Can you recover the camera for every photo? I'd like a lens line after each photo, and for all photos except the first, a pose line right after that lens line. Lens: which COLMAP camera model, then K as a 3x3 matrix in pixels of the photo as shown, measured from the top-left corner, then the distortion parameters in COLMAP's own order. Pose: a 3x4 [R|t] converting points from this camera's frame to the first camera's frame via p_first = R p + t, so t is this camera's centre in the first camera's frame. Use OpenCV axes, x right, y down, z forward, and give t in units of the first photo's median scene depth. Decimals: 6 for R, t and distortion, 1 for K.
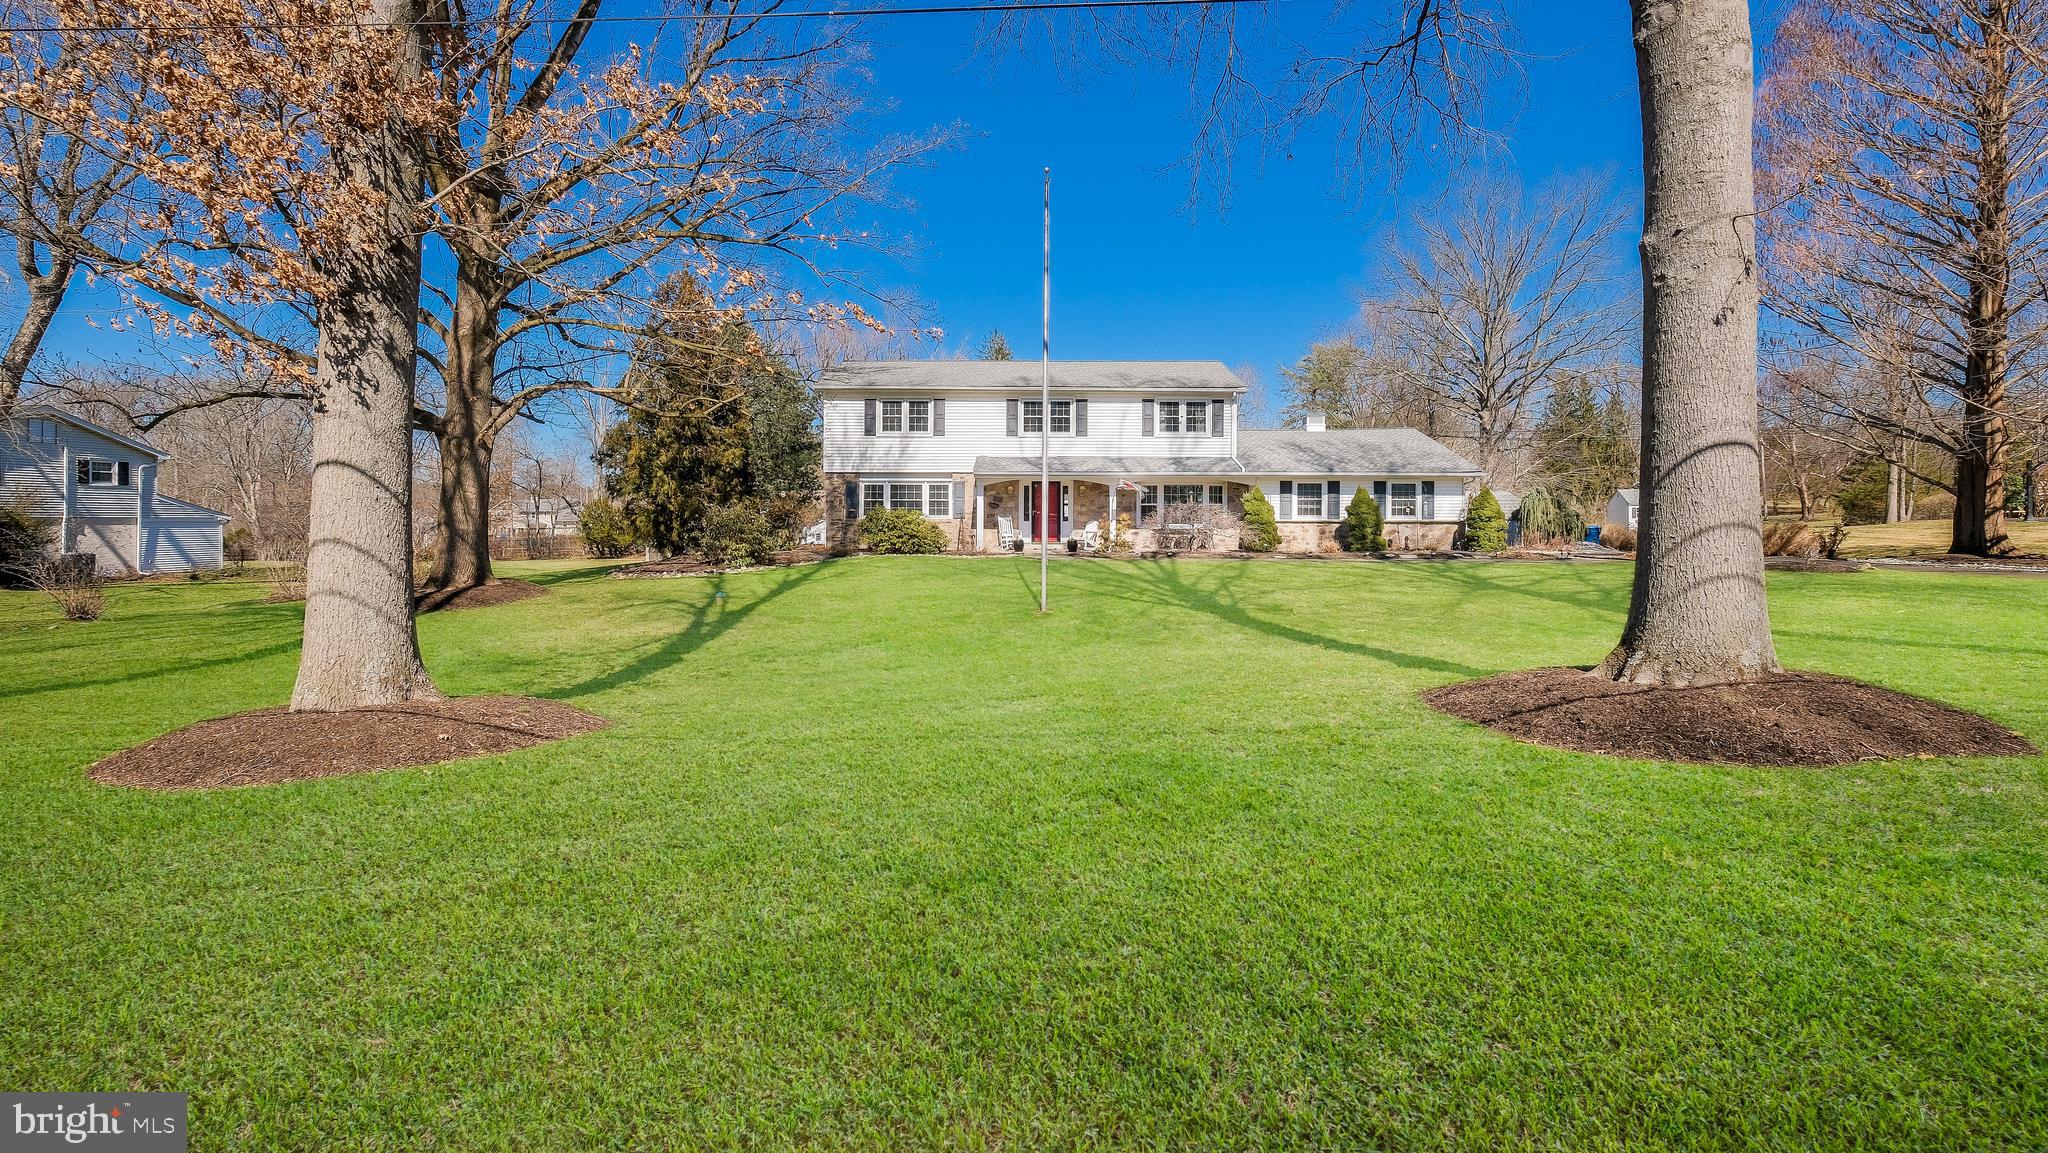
lens RADIAL K [[893.6, 0, 1030.7], [0, 893.6, 526.2], [0, 0, 1]] dist [-0.001519, -0.000234]
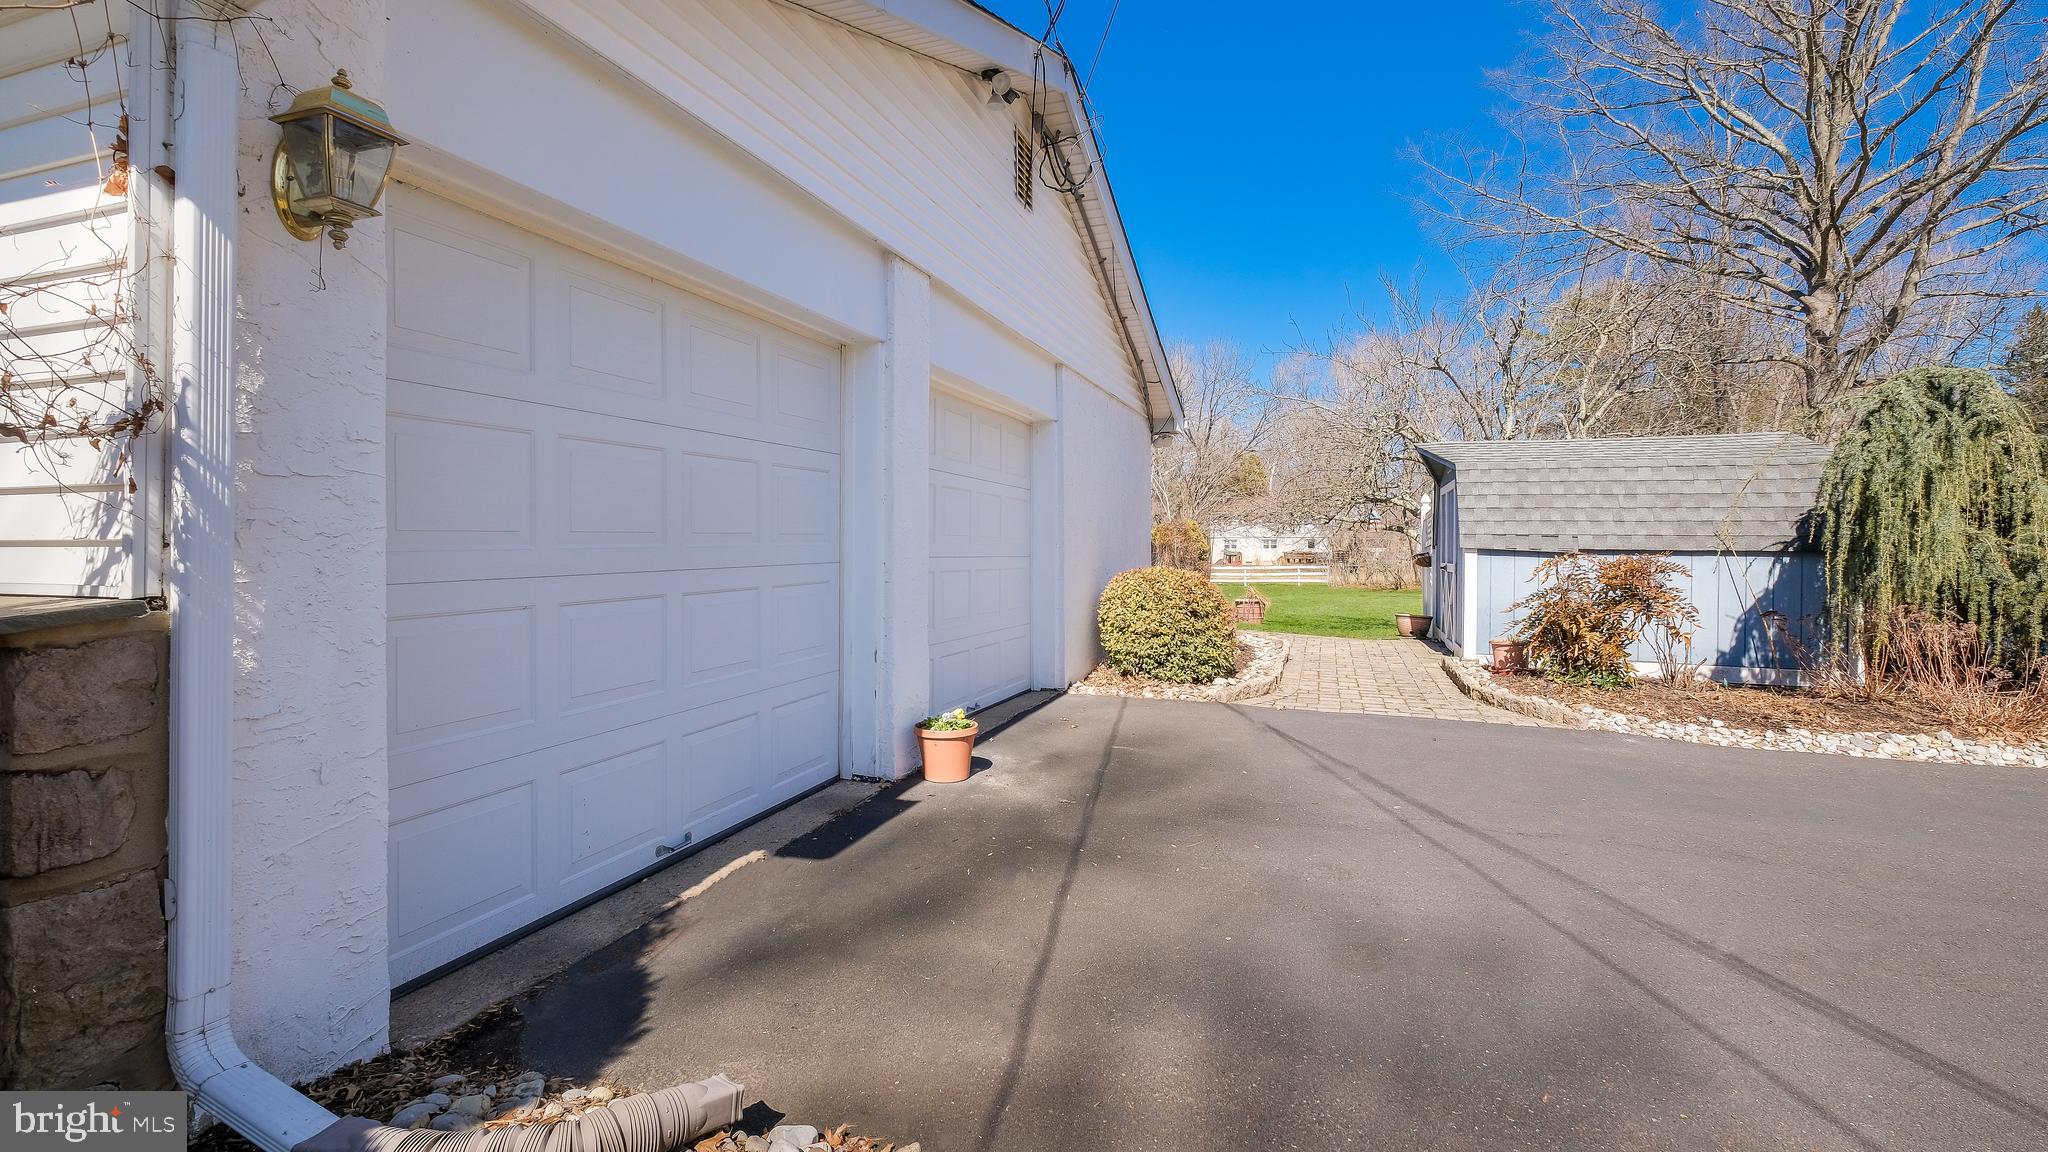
lens RADIAL K [[900.0, 0, 1019.9], [0, 900.0, 561.3], [0, 0, 1]] dist [-0.000848, -0.000002]
pose [[0.953809, -0.001637, -0.300409, 0.533330], [0.004183, 0.999961, 0.007830, -0.009138], [0.300384, -0.008725, 0.953778, 0.921583]]
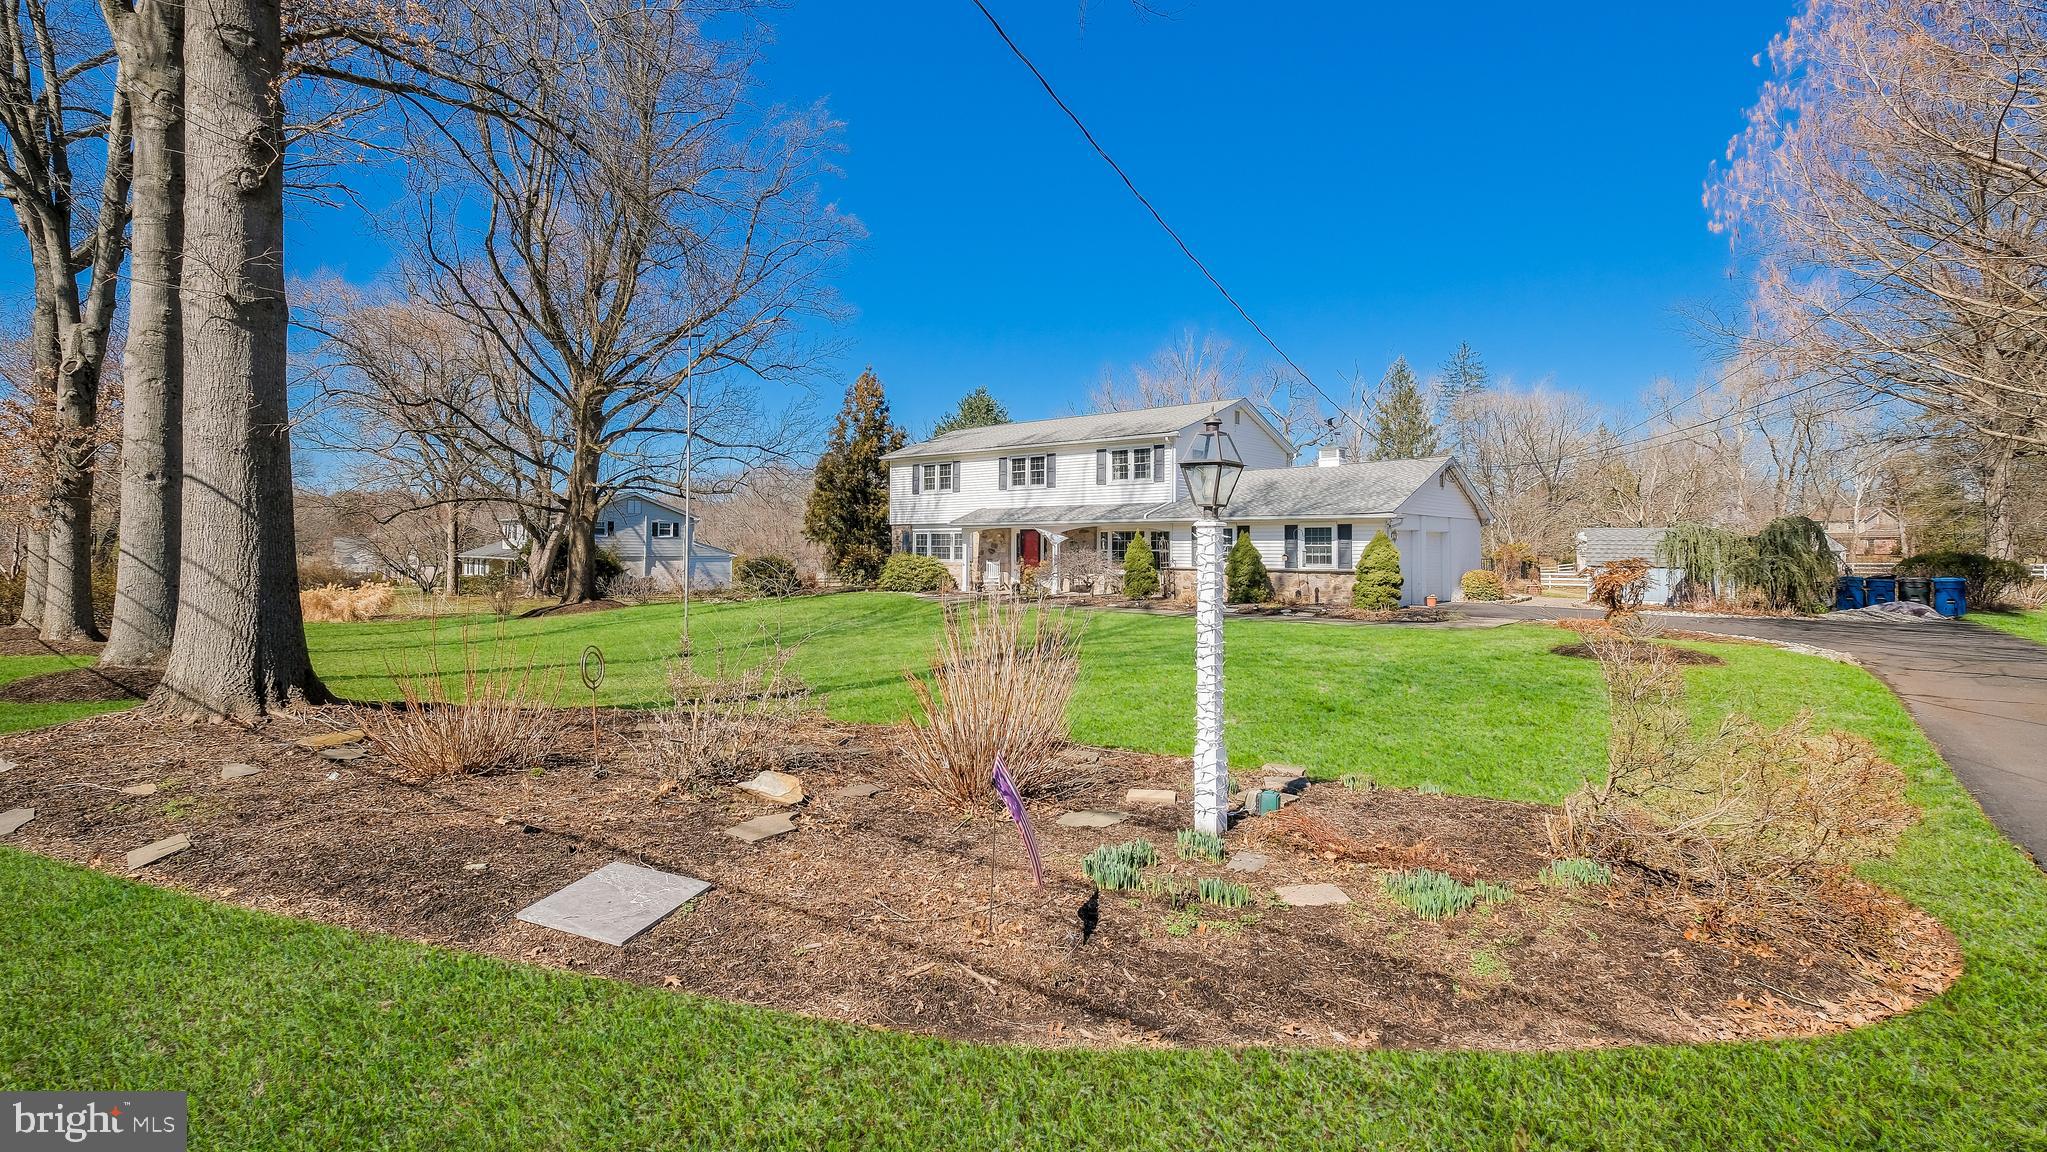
lens RADIAL K [[893.2, 0, 1030.2], [0, 893.2, 525.8], [0, 0, 1]] dist [-0.001519, -0.000234]
pose [[0.785065, -0.017248, -0.619173, 0.708755], [-0.004921, 0.999407, -0.034081, -0.017127], [0.619394, 0.029803, 0.784515, 0.132875]]
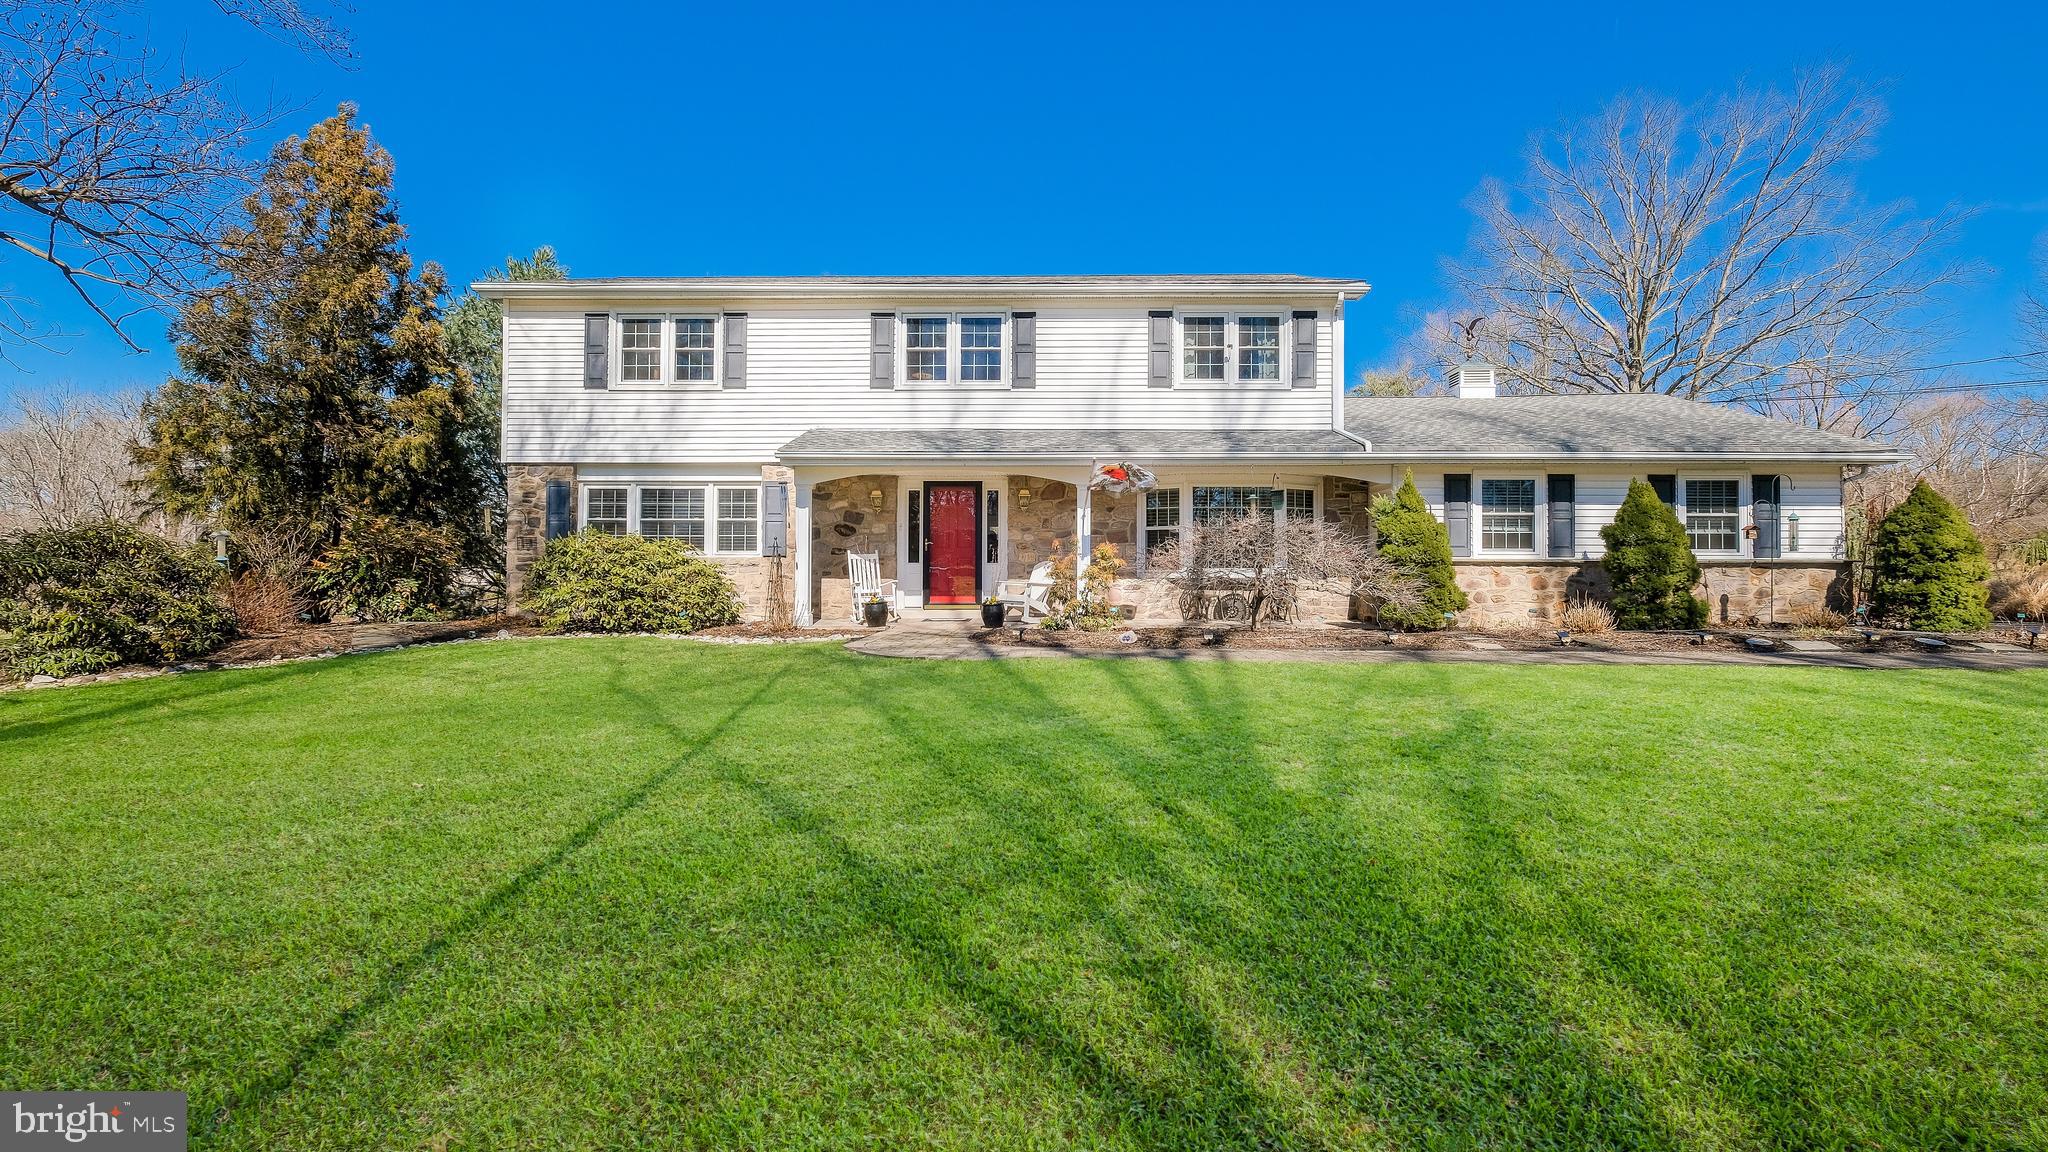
lens RADIAL K [[876.9, 0, 1040.8], [0, 876.9, 579.5], [0, 0, 1]] dist [-0.002277, -0.000108]
pose [[0.999897, 0.001243, -0.014288, 0.073145], [-0.001353, 0.999970, -0.007683, 0.007307], [0.014278, 0.007701, 0.999868, 0.522622]]
